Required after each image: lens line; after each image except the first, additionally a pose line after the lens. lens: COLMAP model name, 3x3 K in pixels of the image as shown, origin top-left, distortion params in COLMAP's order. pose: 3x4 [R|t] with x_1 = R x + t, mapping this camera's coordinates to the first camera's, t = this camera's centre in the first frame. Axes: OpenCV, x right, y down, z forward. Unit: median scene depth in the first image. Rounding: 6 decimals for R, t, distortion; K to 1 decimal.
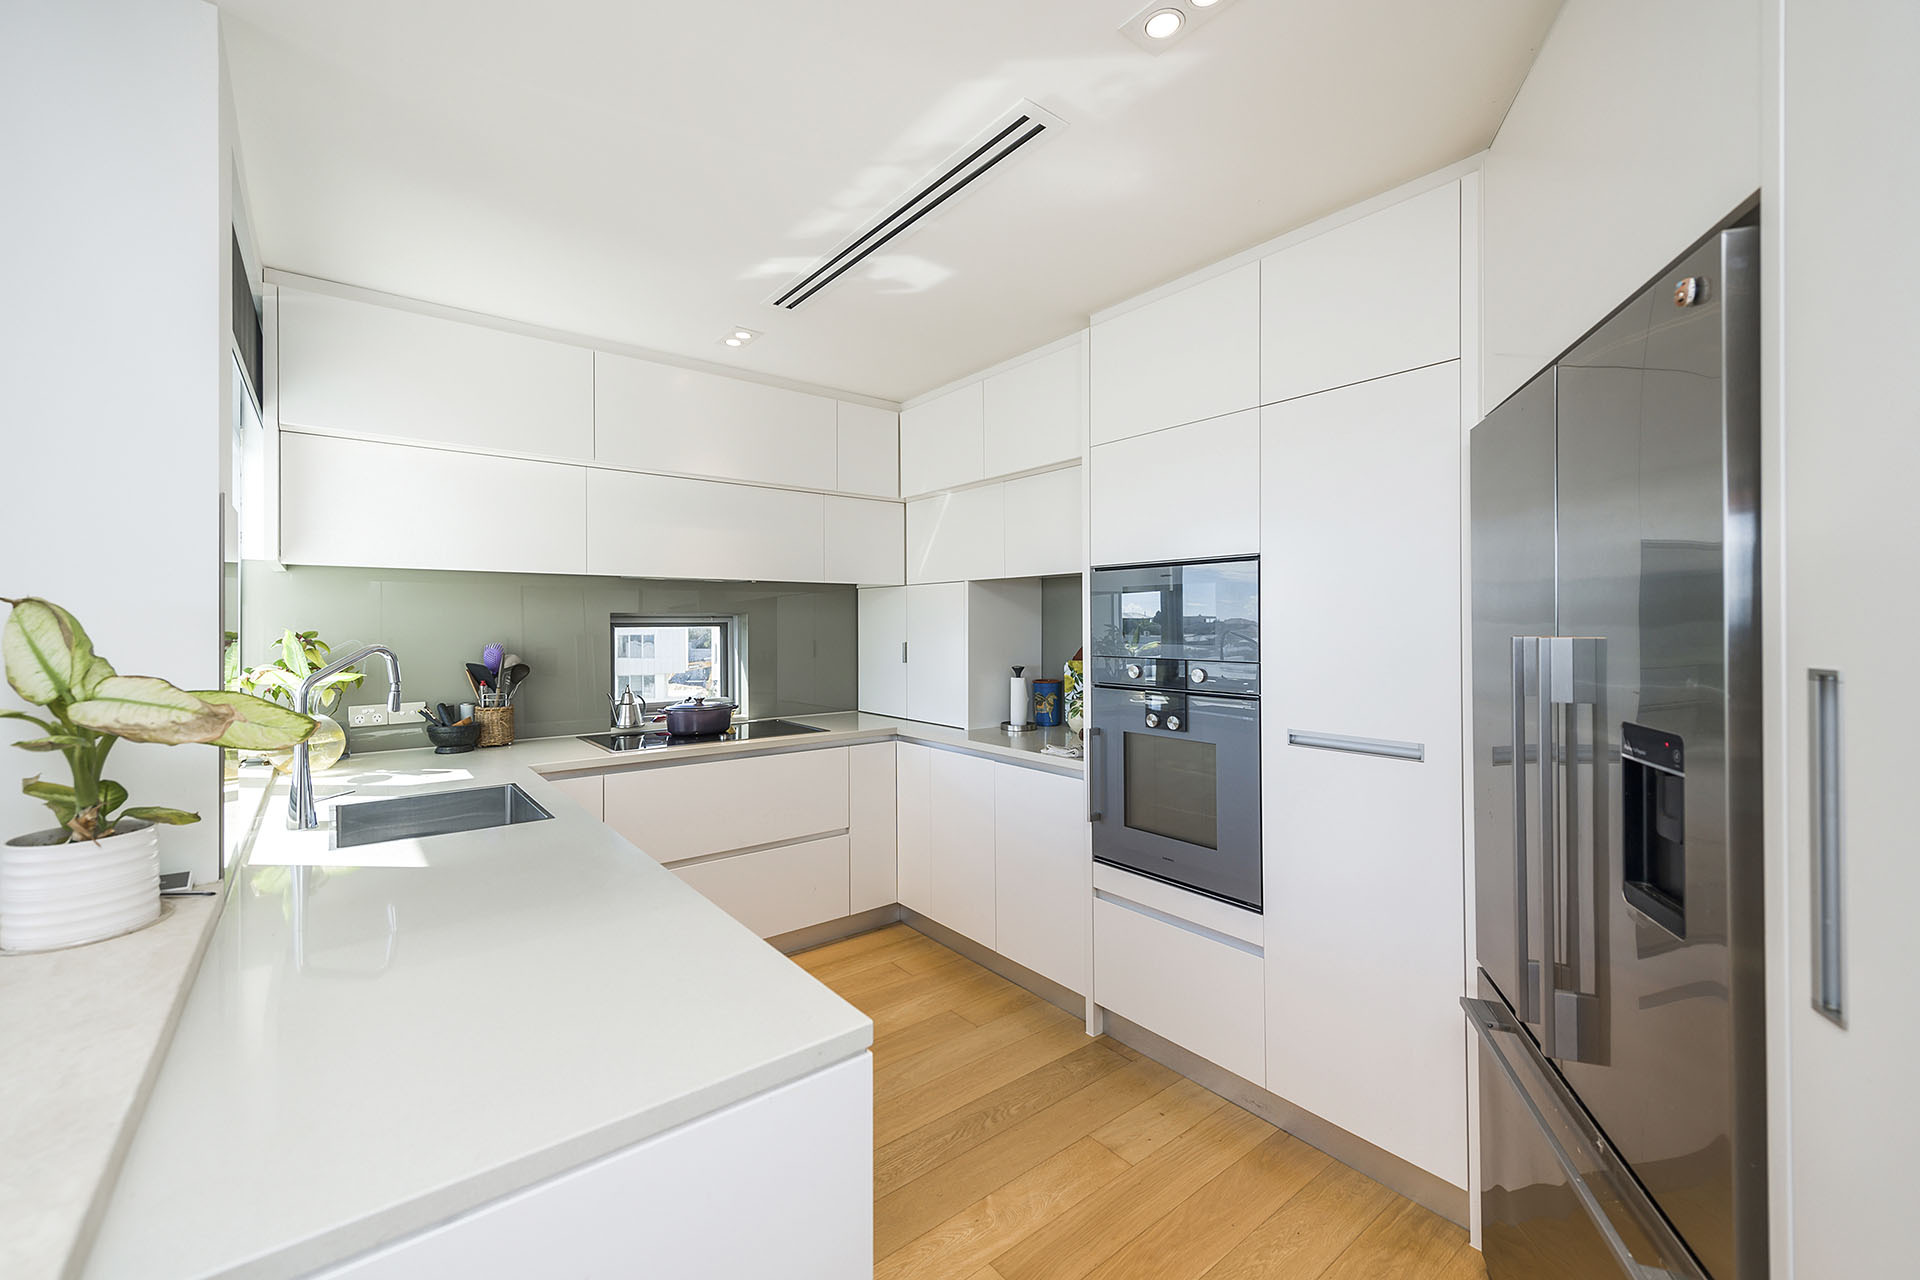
lens RADIAL K [[753.6, 0, 963.9], [0, 753.6, 635.6], [0, 0, 1]] dist [-0.000648, -0.000850]
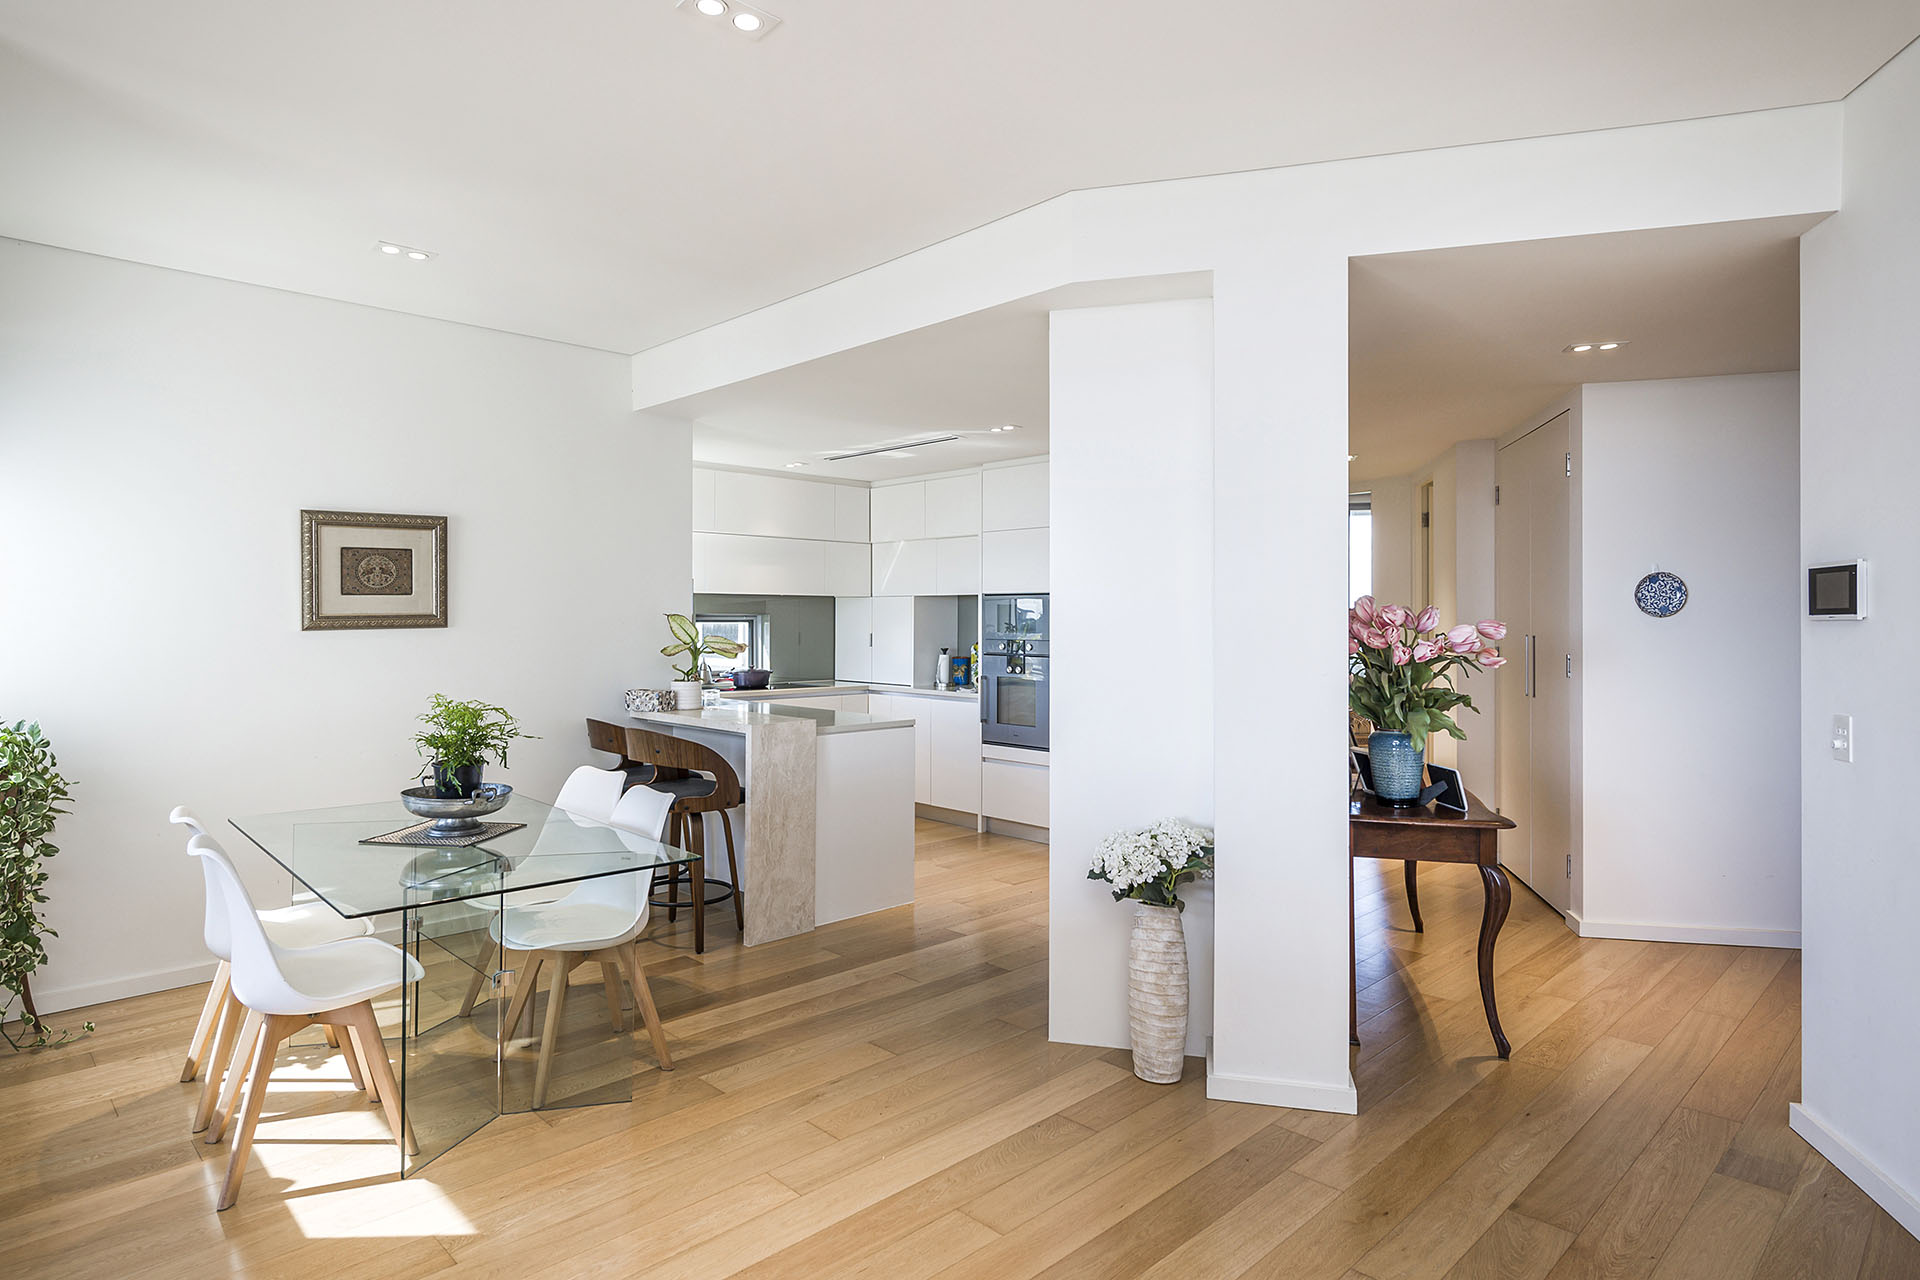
lens RADIAL K [[1045.1, 0, 962.0], [0, 1045.1, 637.5], [0, 0, 1]] dist [0.000229, 0.000001]
pose [[0.994501, 0.012515, 0.103977, -0.135362], [-0.012238, 0.999920, -0.003294, 0.024123], [-0.104010, 0.002003, 0.994574, -1.376190]]
